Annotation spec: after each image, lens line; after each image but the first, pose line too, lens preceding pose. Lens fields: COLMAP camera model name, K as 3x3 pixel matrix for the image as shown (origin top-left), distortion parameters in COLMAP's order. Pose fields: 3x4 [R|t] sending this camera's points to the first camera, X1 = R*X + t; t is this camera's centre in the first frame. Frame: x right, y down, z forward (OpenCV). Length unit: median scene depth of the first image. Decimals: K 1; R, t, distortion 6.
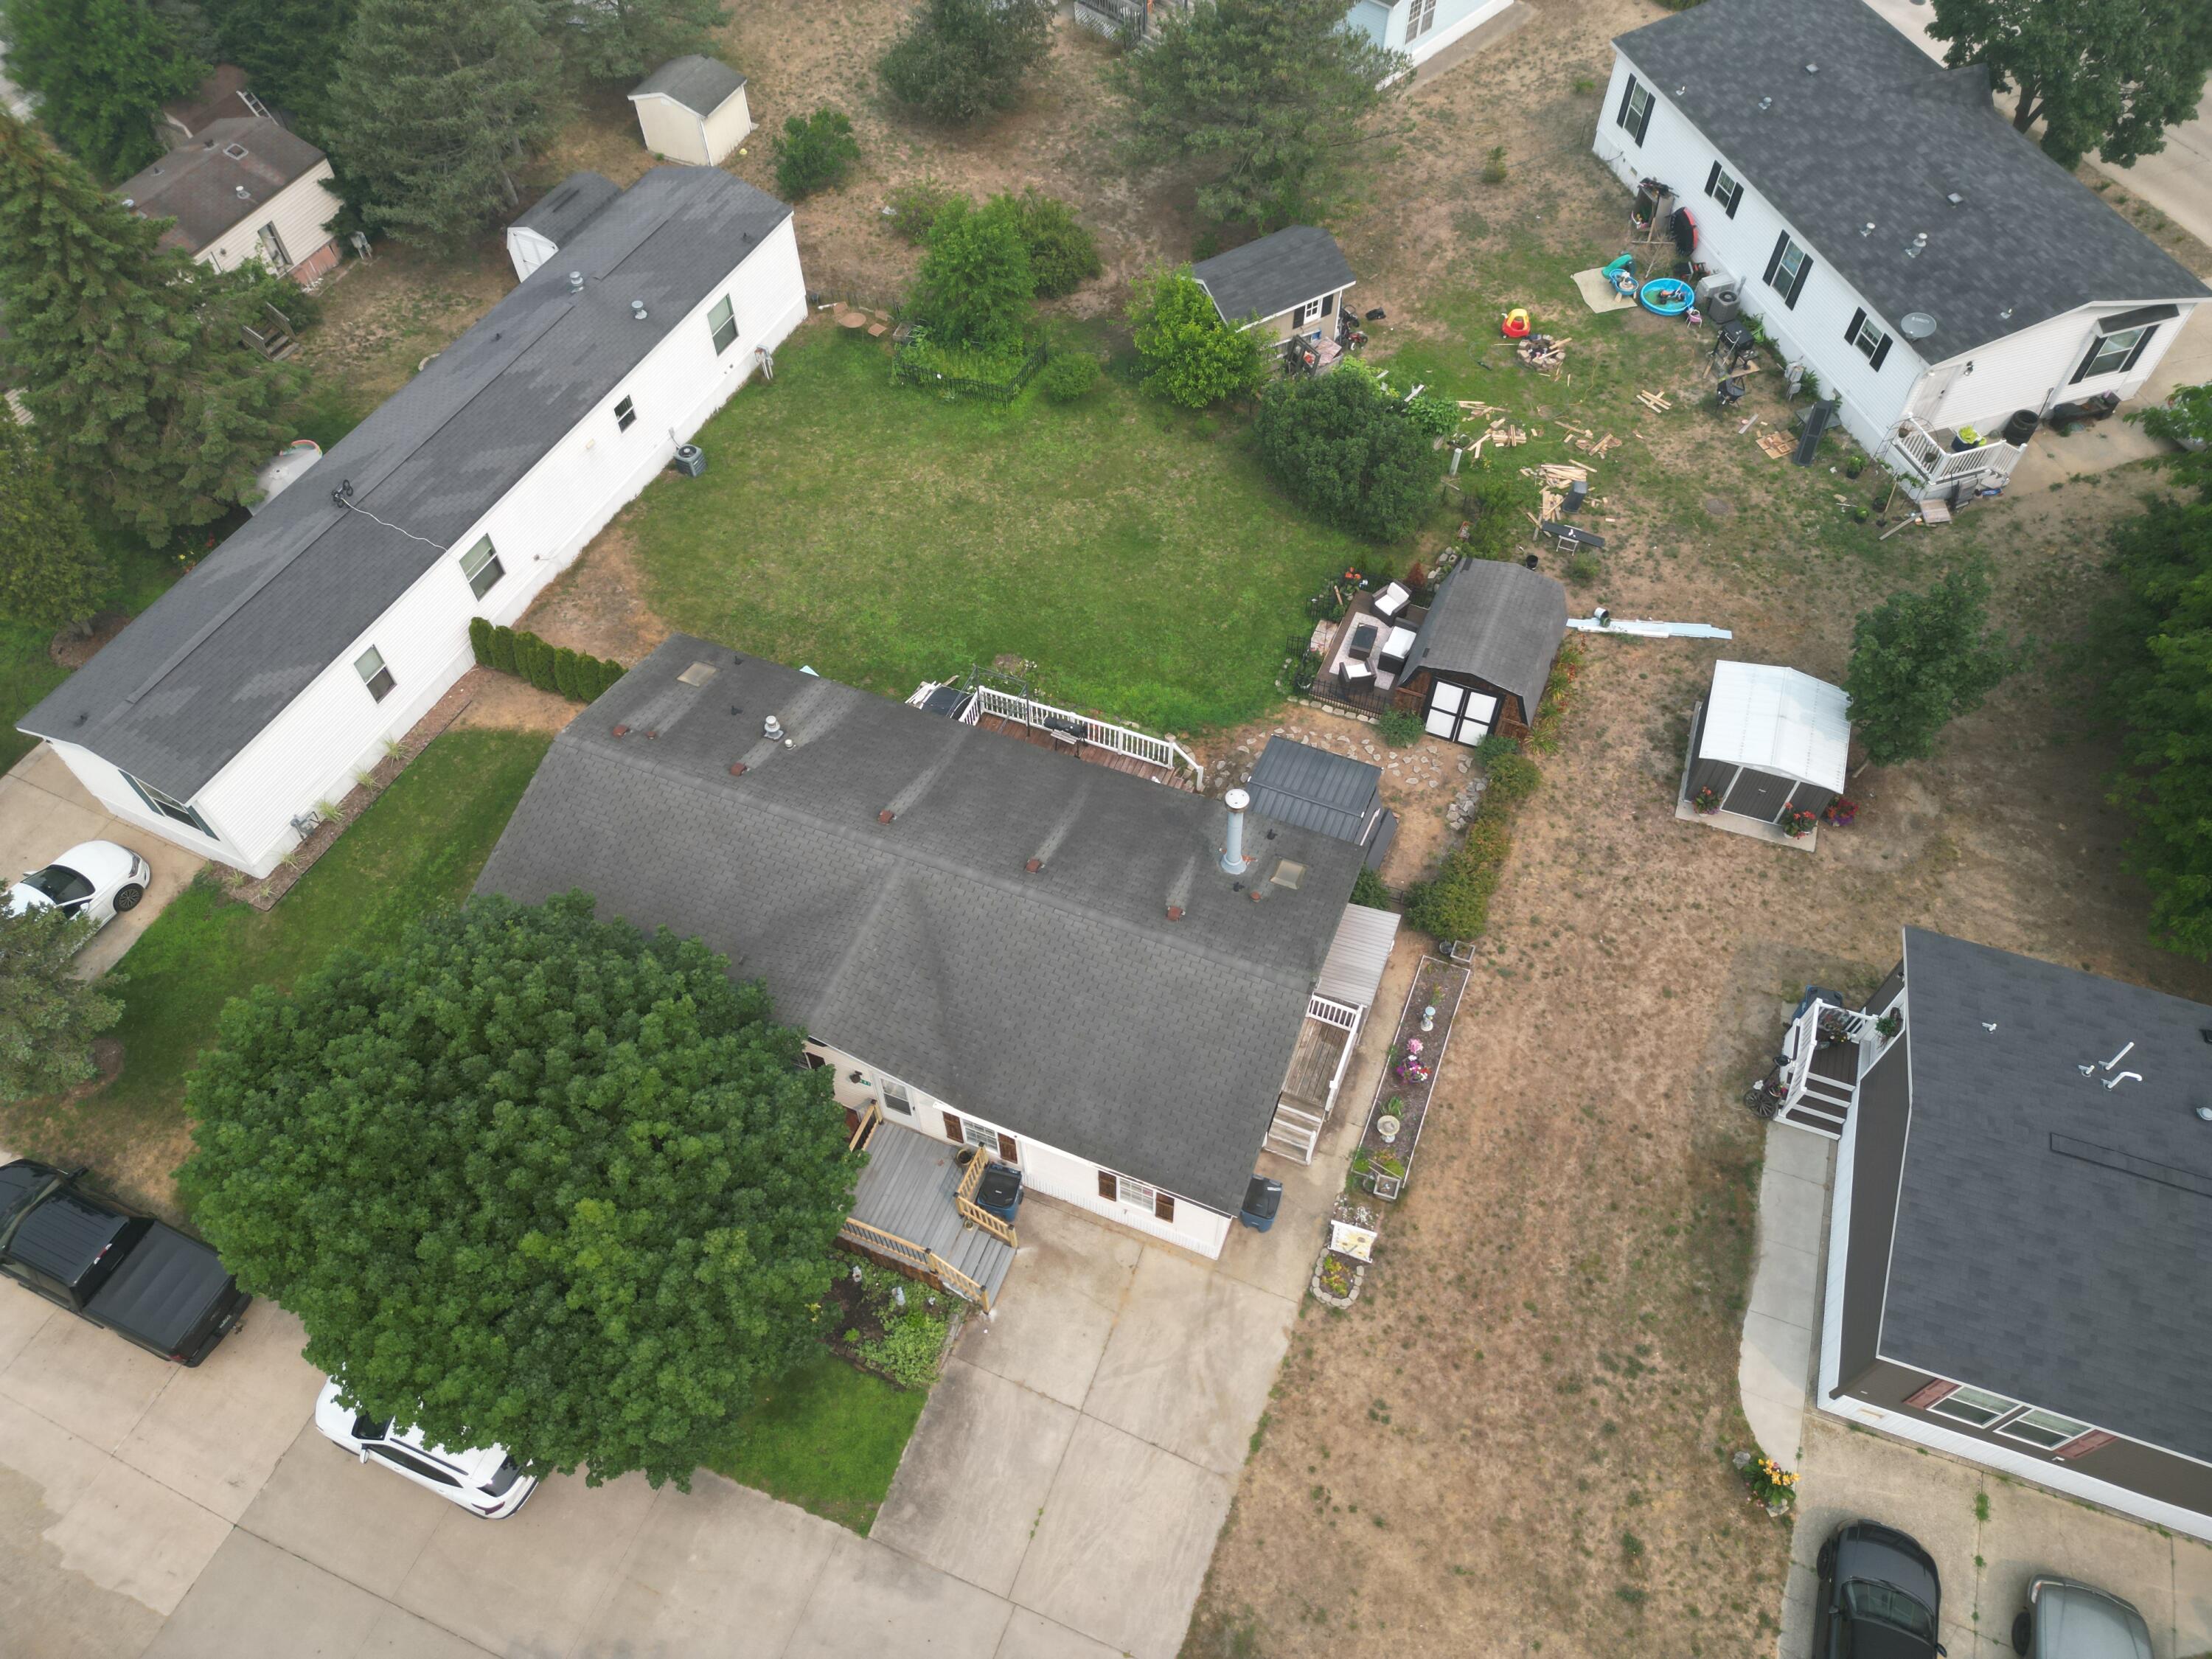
lens RADIAL K [[1532.2, 0, 1106.0], [0, 1532.2, 829.5], [0, 0, 1]] dist [0.066440, -0.059135]
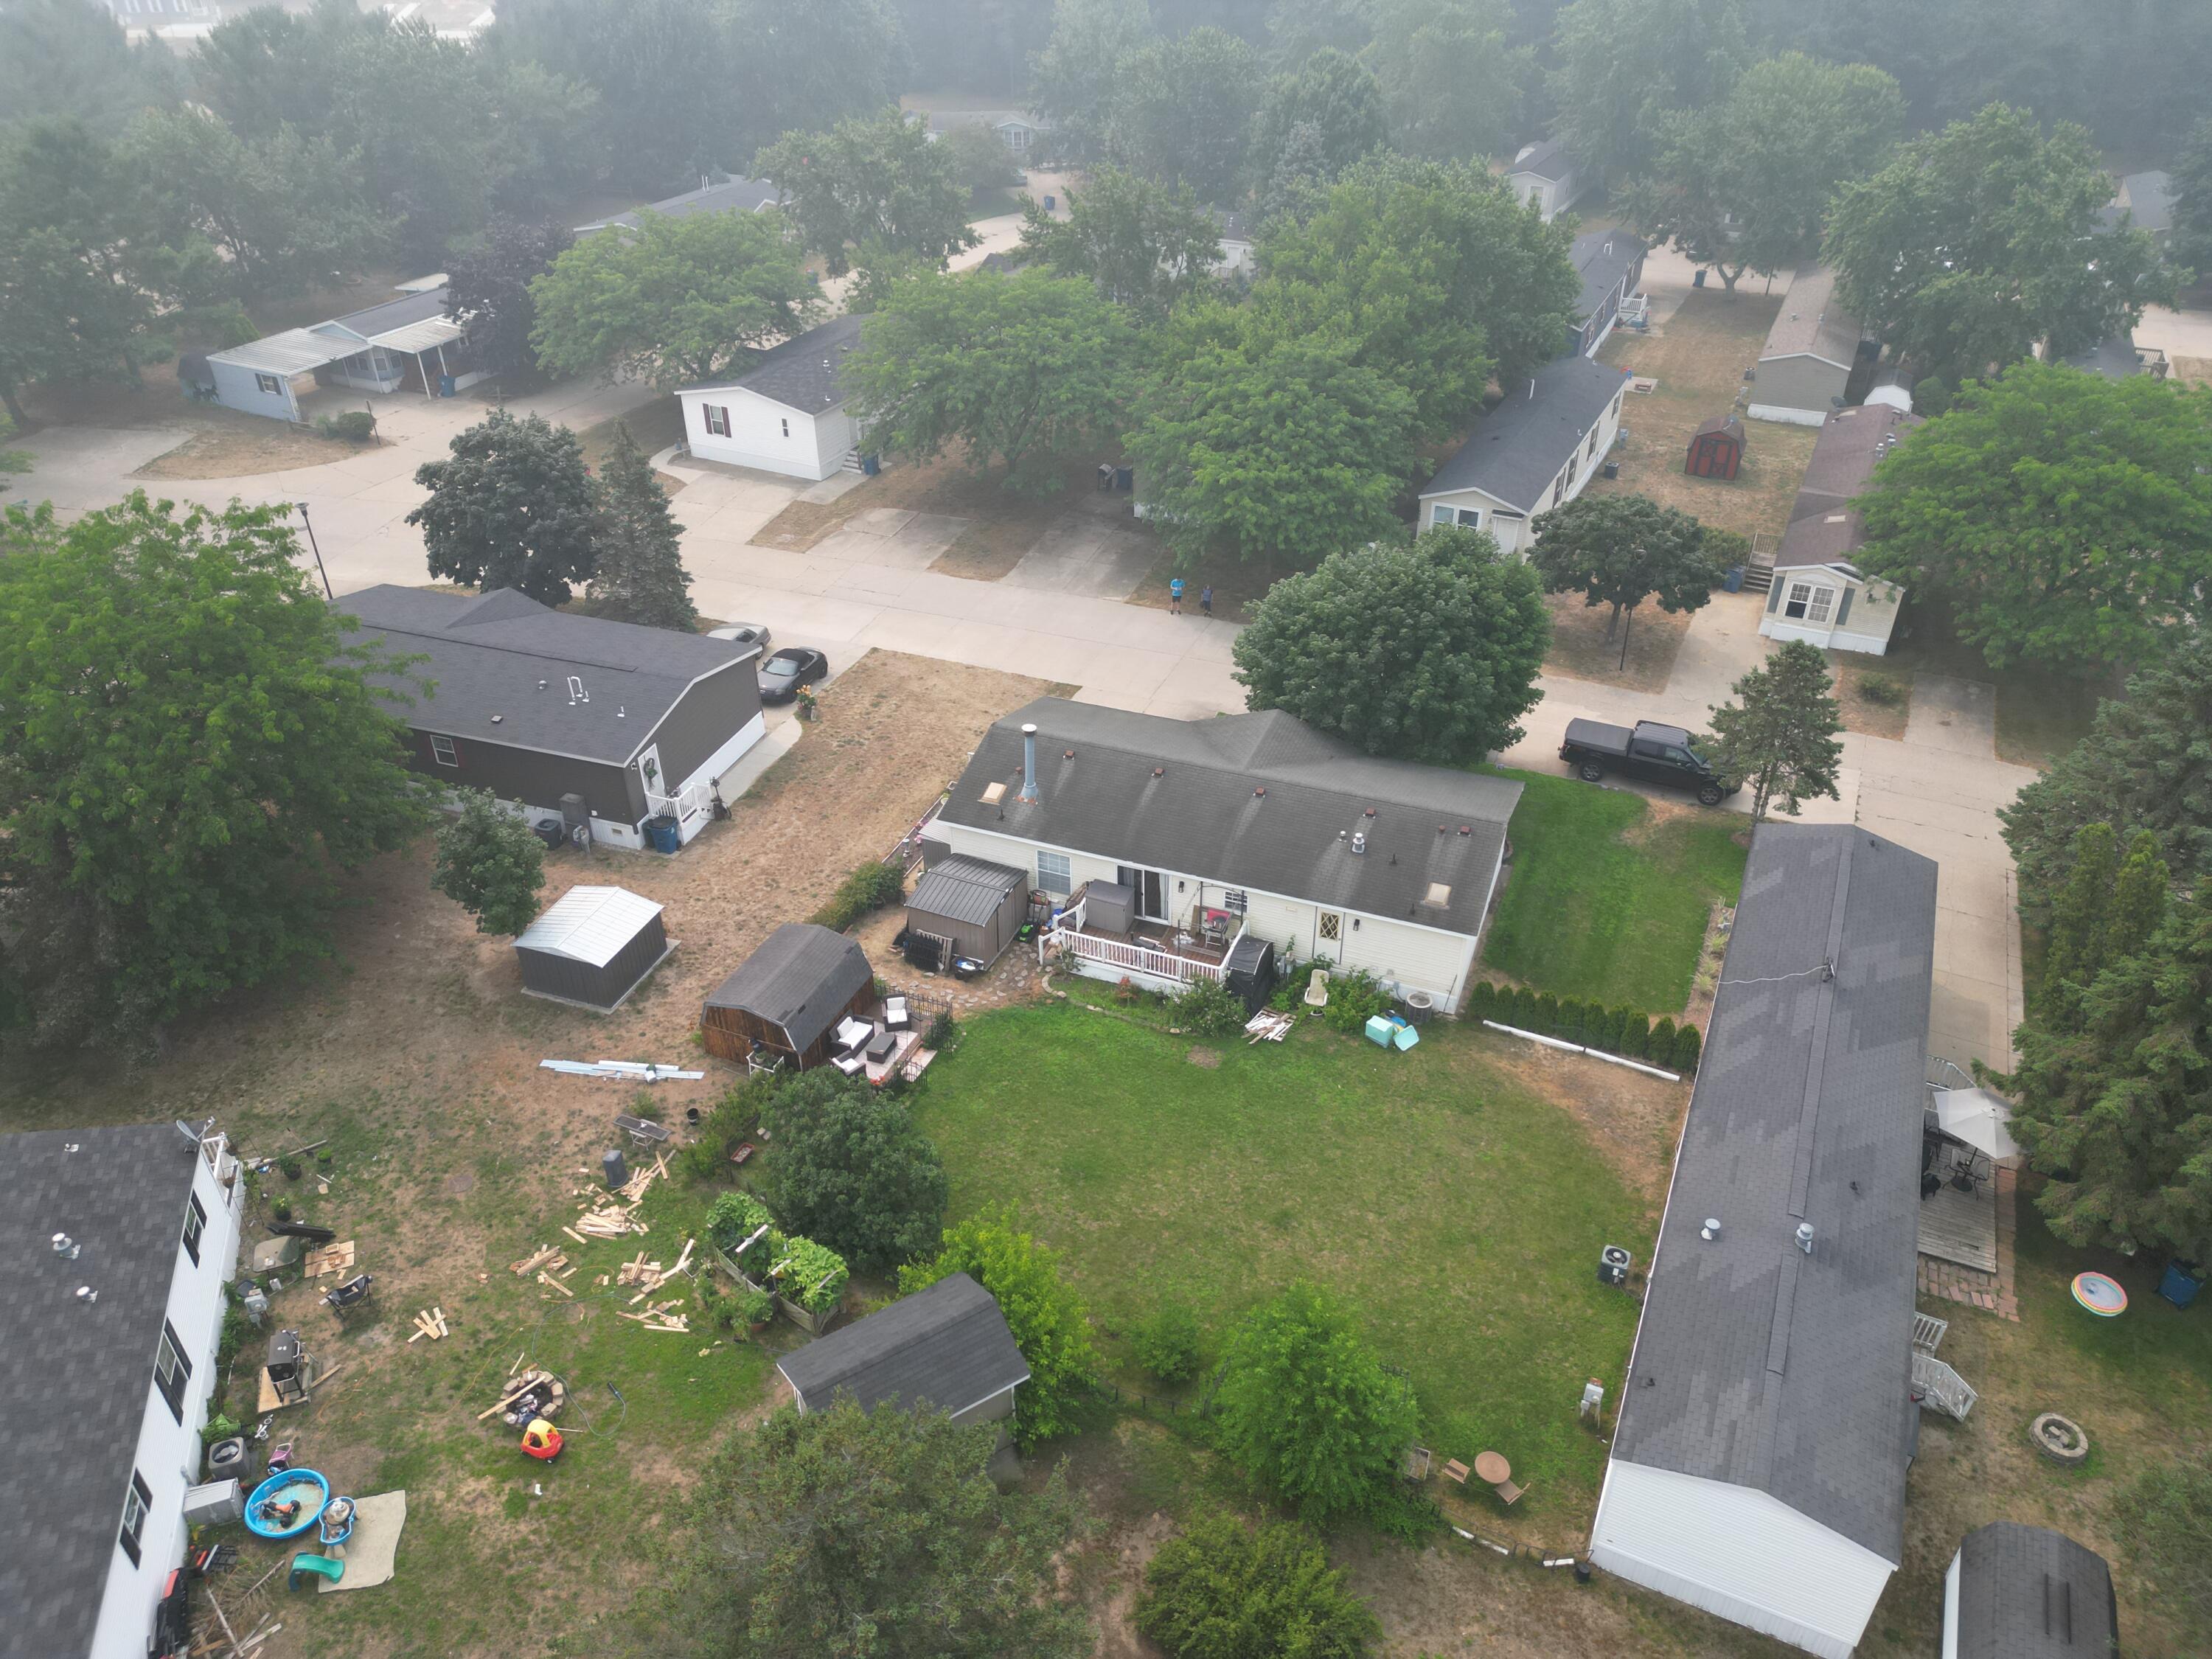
lens RADIAL K [[1532.2, 0, 1106.0], [0, 1532.2, 829.5], [0, 0, 1]] dist [0.066440, -0.059135]
pose [[-0.999806, 0.019714, -0.000436, 0.003956], [0.000229, 0.033717, 0.999431, -1.110104], [0.019718, 0.999237, -0.033715, 0.801636]]
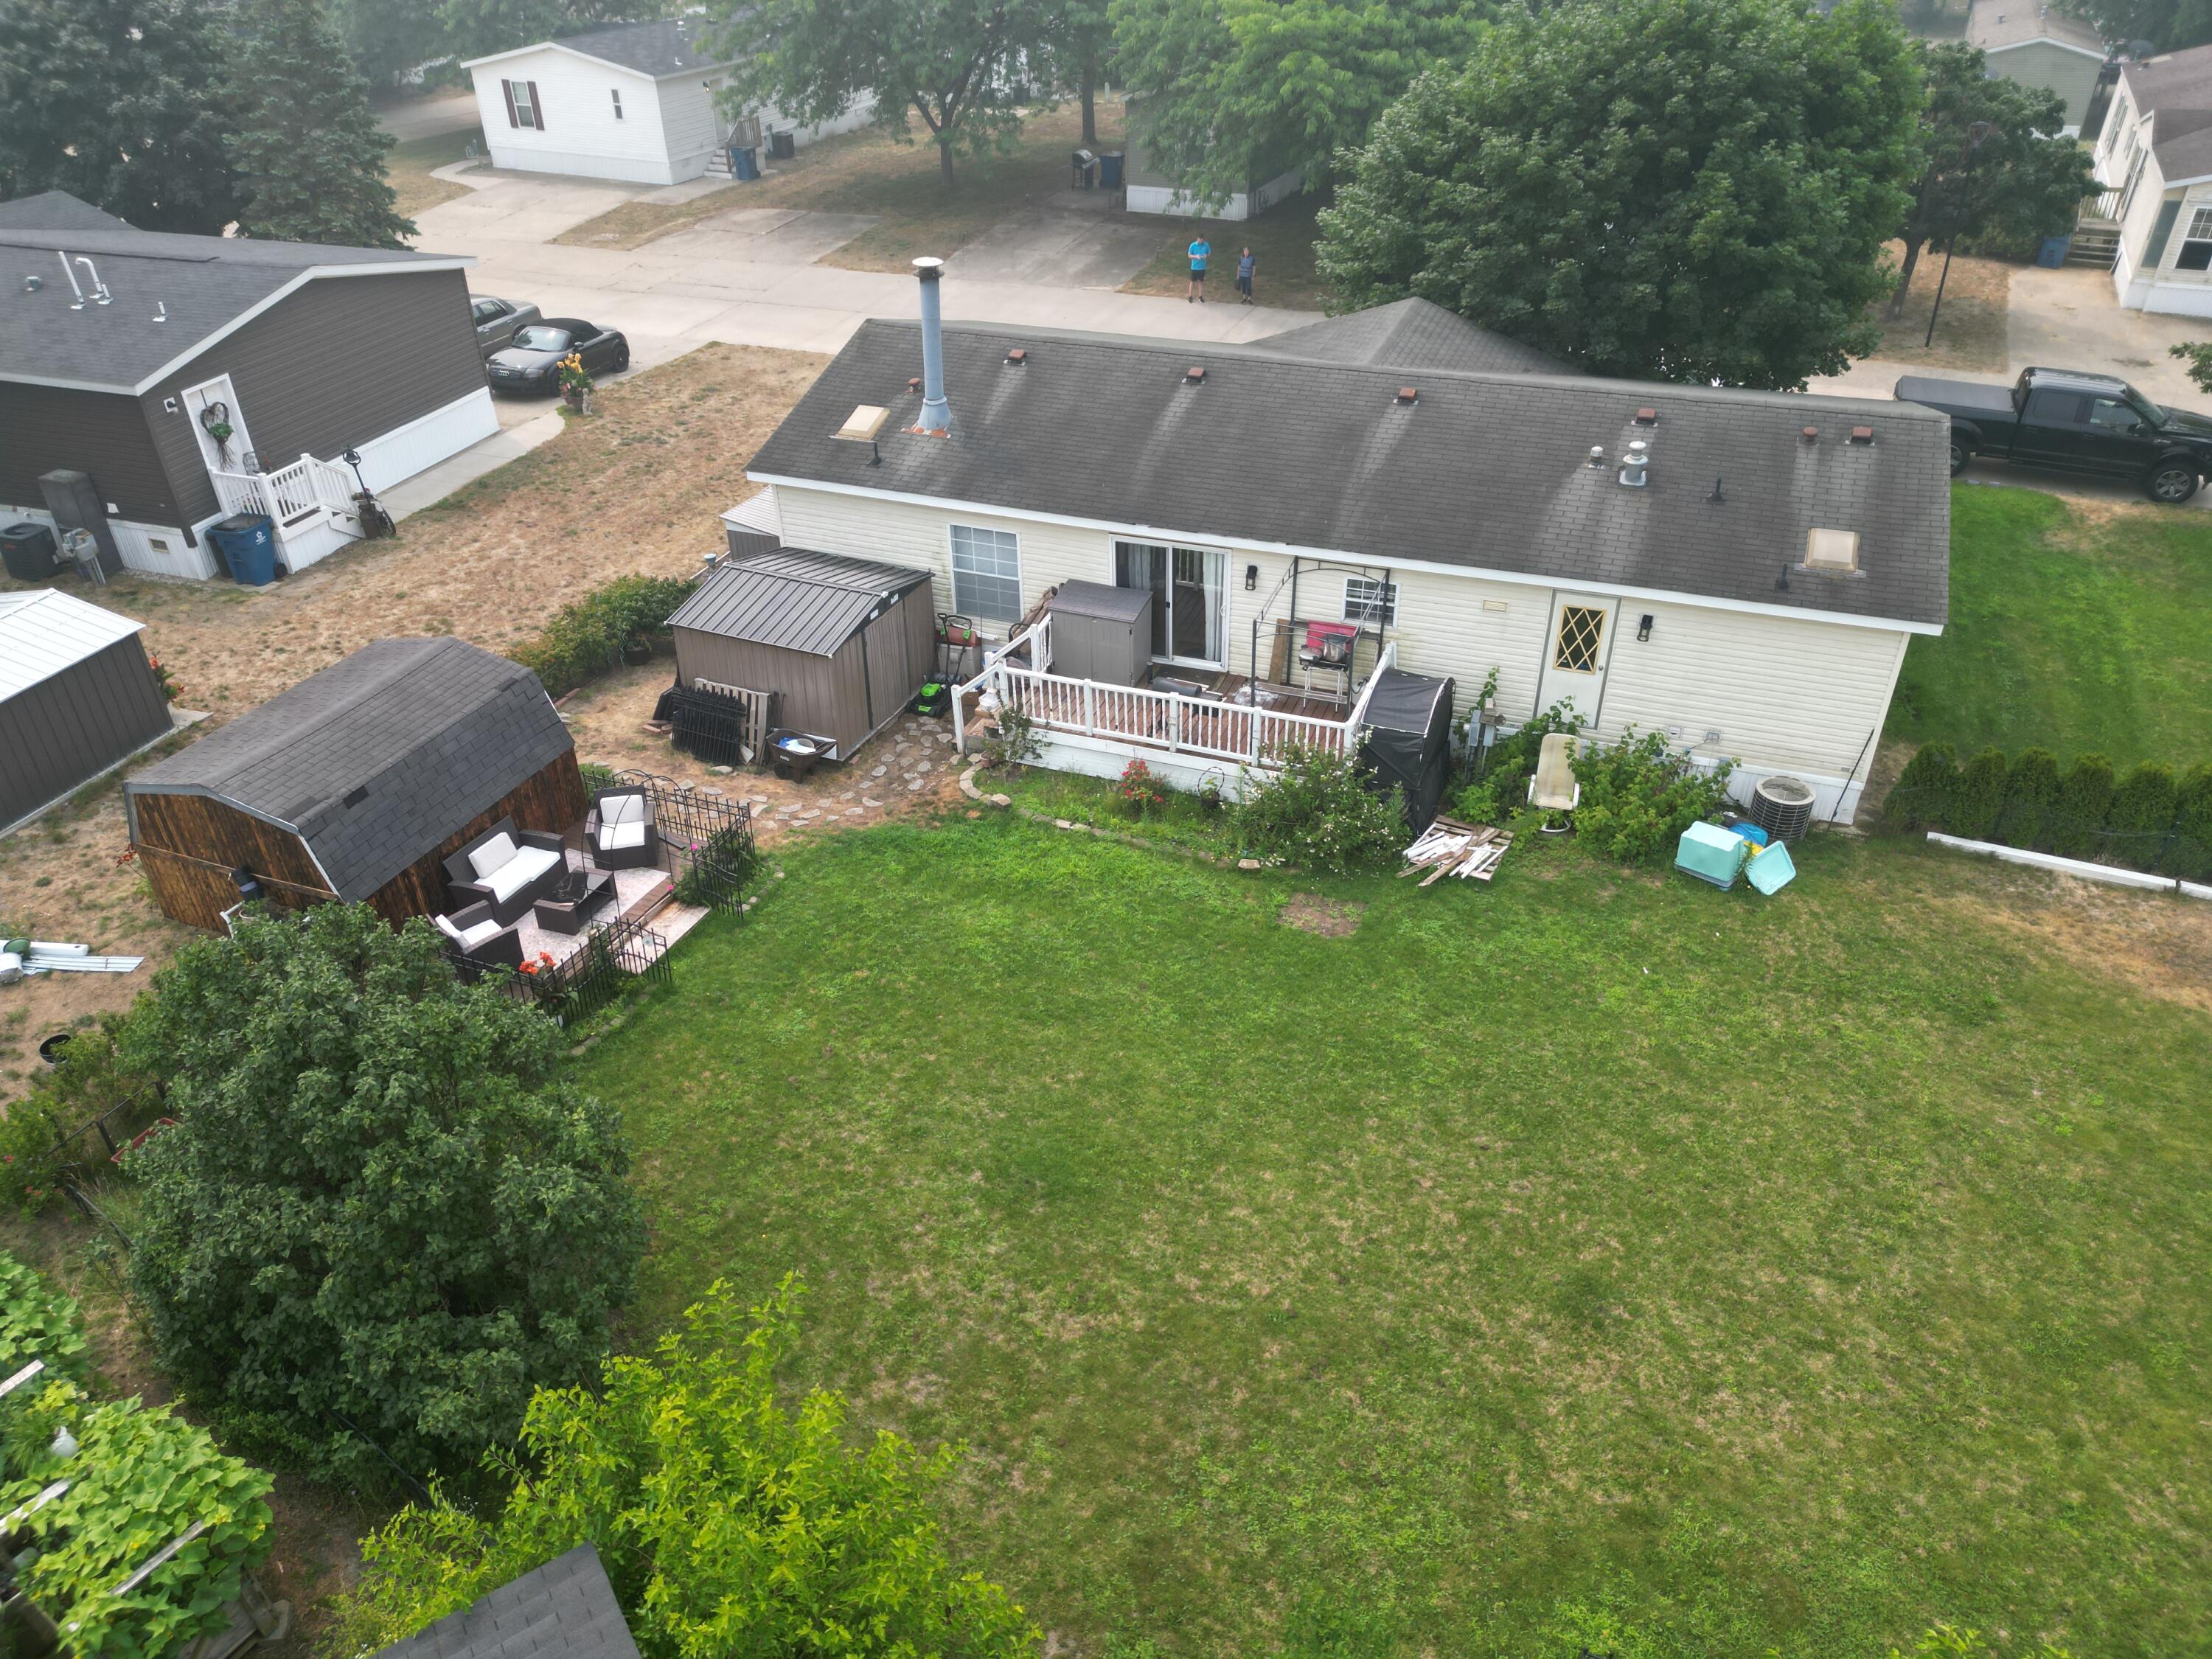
lens RADIAL K [[1544.6, 0, 1102.8], [0, 1544.6, 854.7], [0, 0, 1]] dist [0.016143, -0.004665]
pose [[-0.999390, 0.034394, -0.006037, 0.007000], [-0.005385, 0.019032, 0.999804, -0.542109], [0.034503, 0.999227, -0.018835, 0.907276]]
